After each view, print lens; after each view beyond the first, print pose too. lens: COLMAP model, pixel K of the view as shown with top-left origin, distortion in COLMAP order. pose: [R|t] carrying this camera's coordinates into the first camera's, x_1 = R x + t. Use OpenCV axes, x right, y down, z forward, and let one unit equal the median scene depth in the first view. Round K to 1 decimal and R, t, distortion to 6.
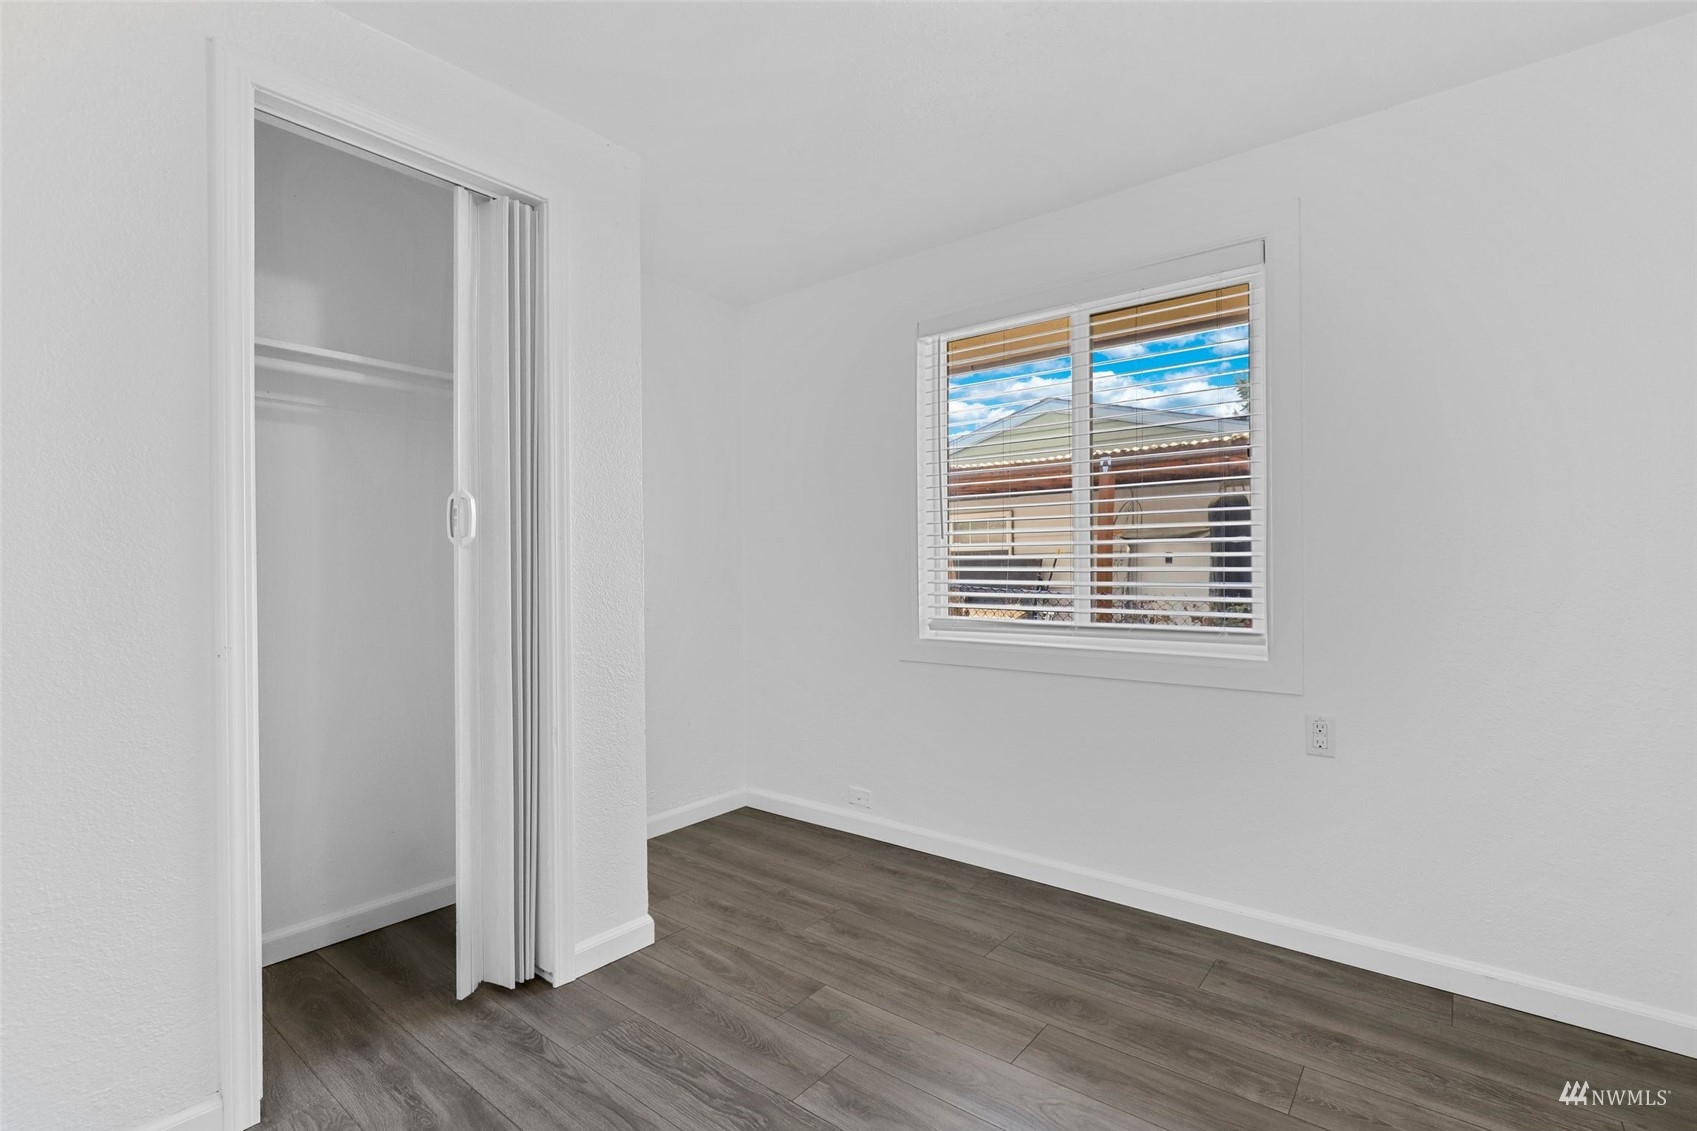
lens RADIAL K [[774.4, 0, 849.9], [0, 774.4, 571.3], [0, 0, 1]] dist [-0.000322, 0.003054]
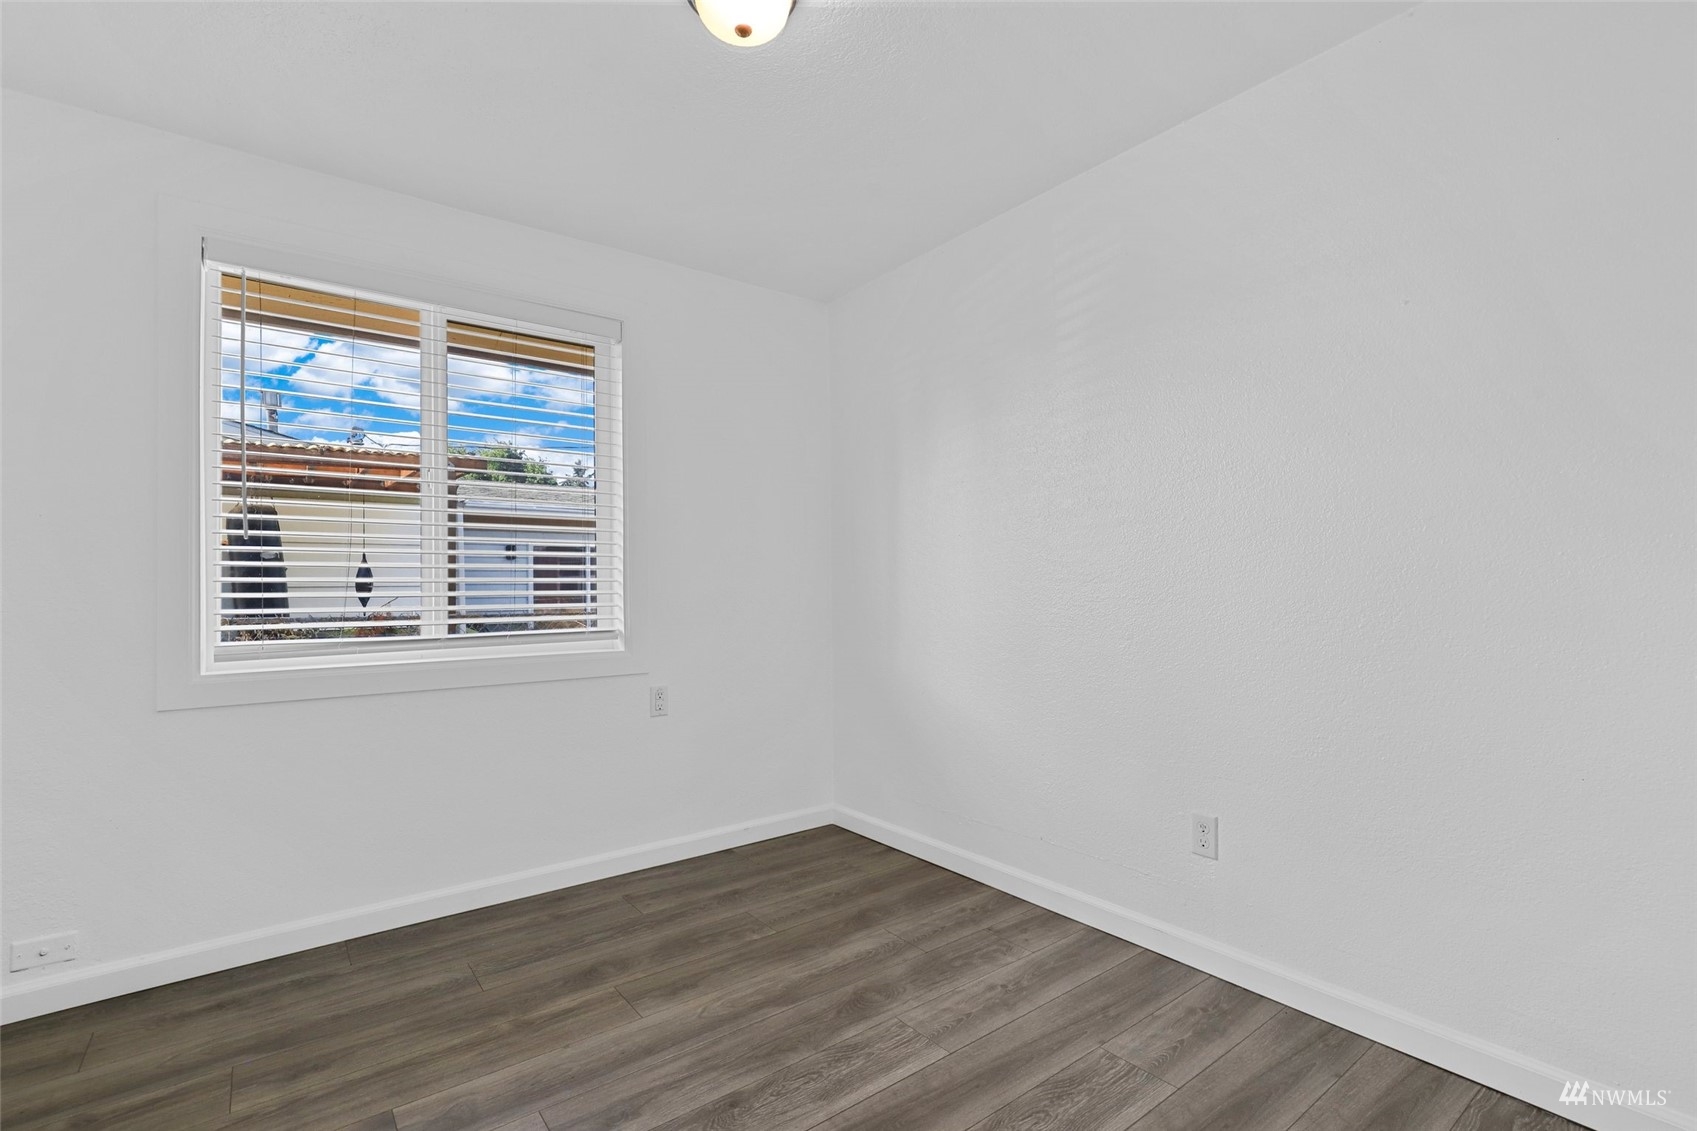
lens RADIAL K [[774.4, 0, 850.0], [0, 774.4, 571.8], [0, 0, 1]] dist [-0.000322, 0.003054]
pose [[0.254648, 0.018246, 0.966862, -0.623488], [0.013150, 0.999664, -0.022328, 0.020527], [-0.966944, 0.018400, 0.254323, 0.327489]]
